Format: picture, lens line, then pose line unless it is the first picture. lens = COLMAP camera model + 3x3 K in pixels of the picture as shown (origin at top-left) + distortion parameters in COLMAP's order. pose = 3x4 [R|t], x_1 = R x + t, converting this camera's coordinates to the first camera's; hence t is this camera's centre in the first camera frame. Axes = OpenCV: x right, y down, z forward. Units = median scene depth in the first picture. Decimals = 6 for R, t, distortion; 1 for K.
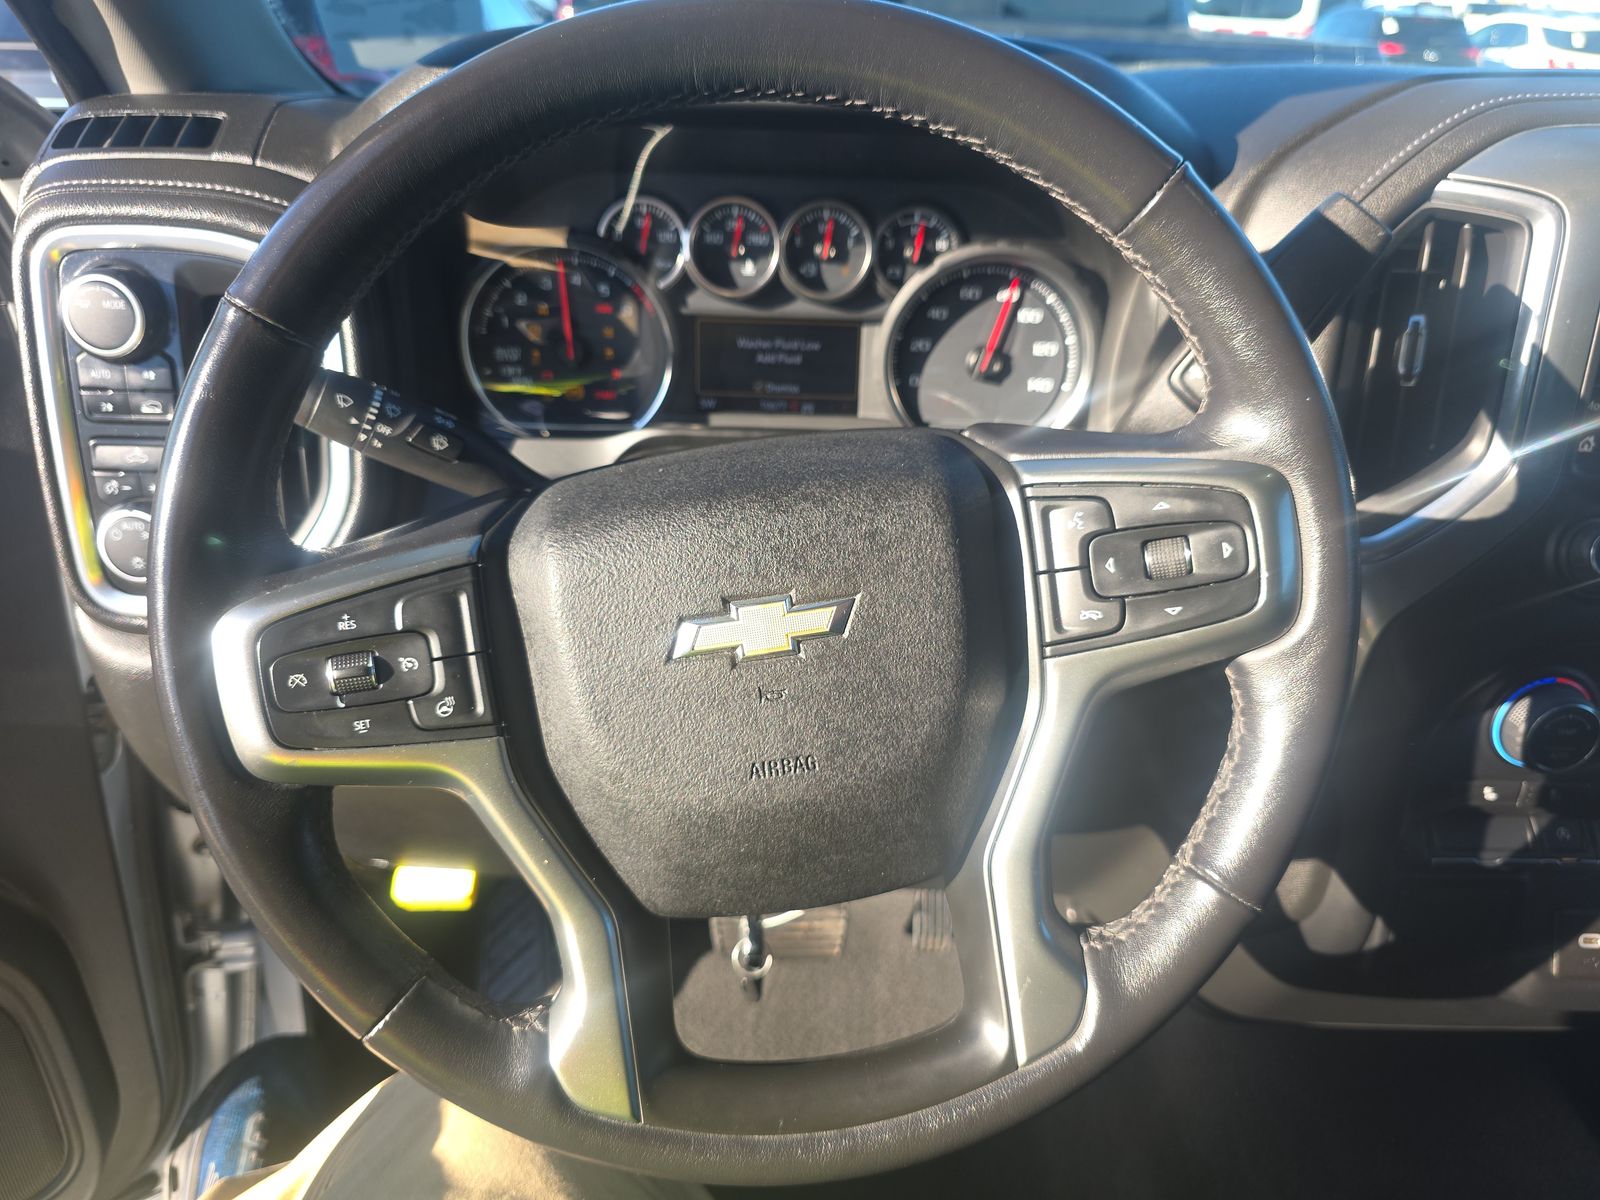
lens RADIAL K [[1135.7, 0, 807.1], [0, 1135.7, 558.3], [0, 0, 1]] dist [0.044807, -0.046233]
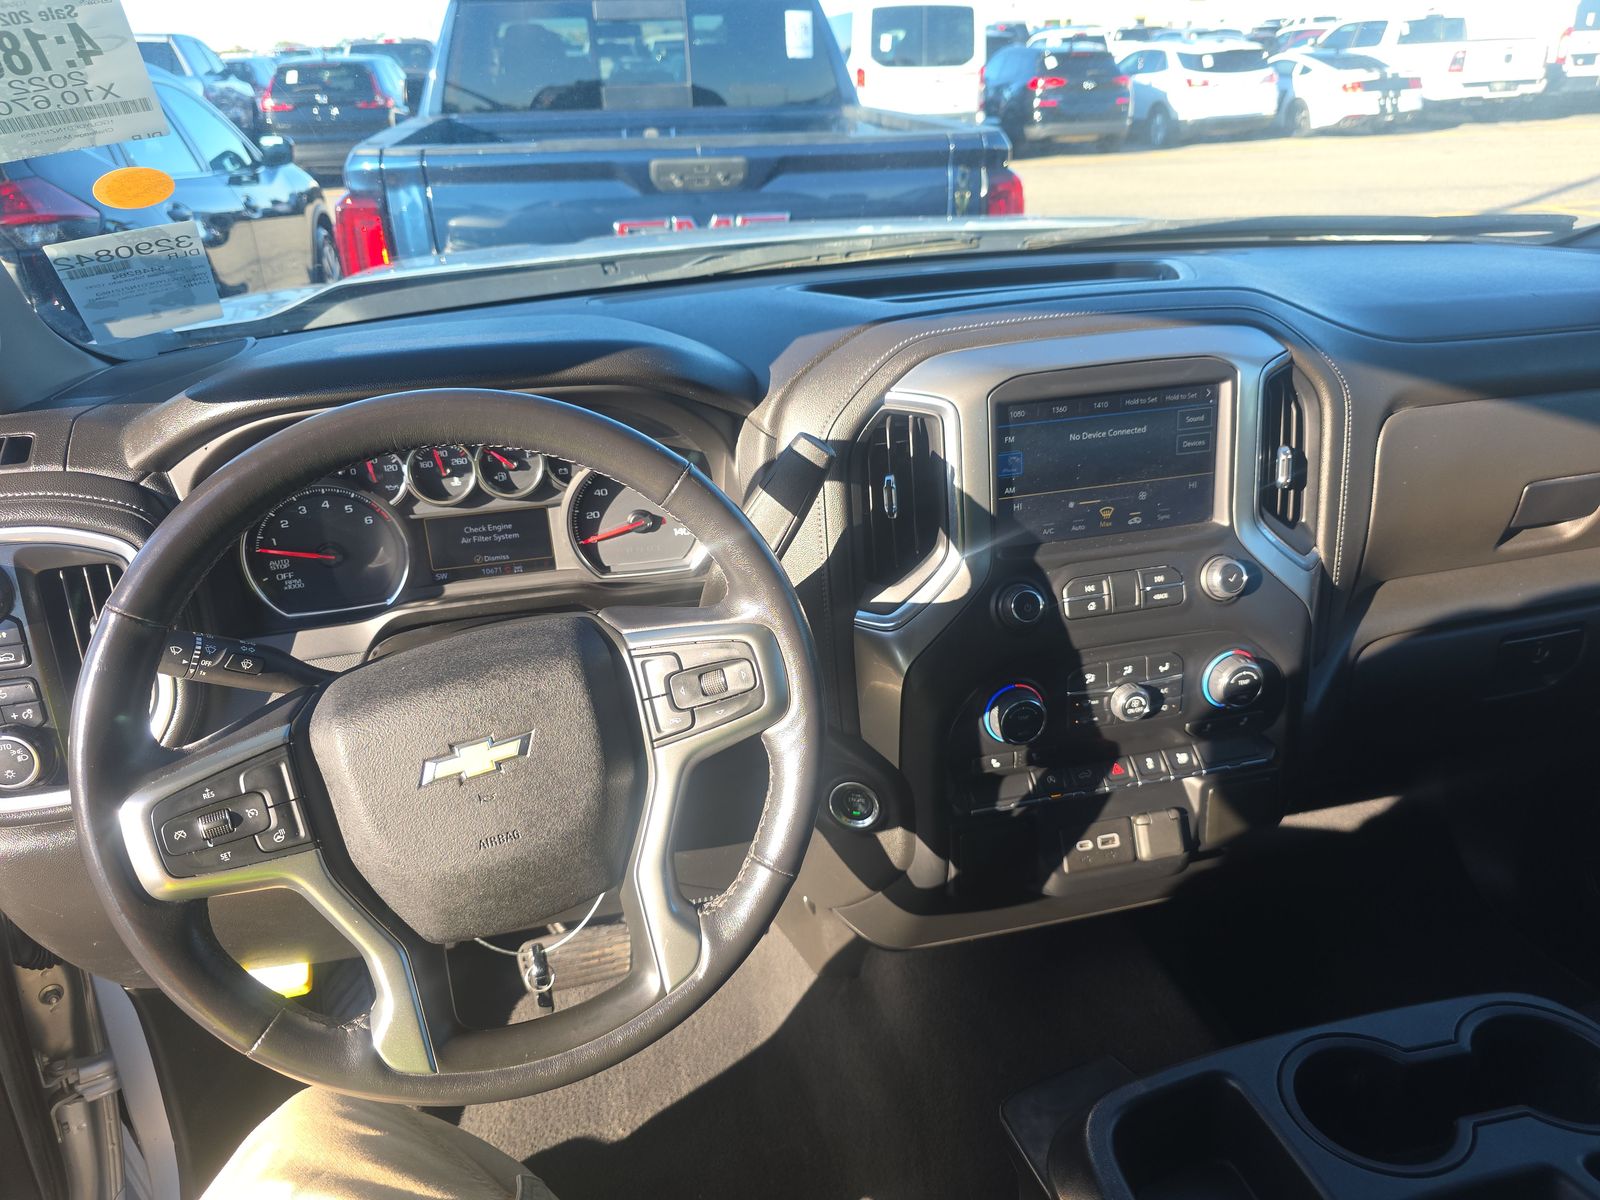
lens RADIAL K [[1135.7, 0, 807.1], [0, 1135.7, 558.3], [0, 0, 1]] dist [0.044807, -0.046233]
pose [[0.972407, -0.146317, 0.181702, 0.106051], [0.151402, 0.988368, -0.014364, -0.083959], [-0.177487, 0.041478, 0.983249, -0.468892]]
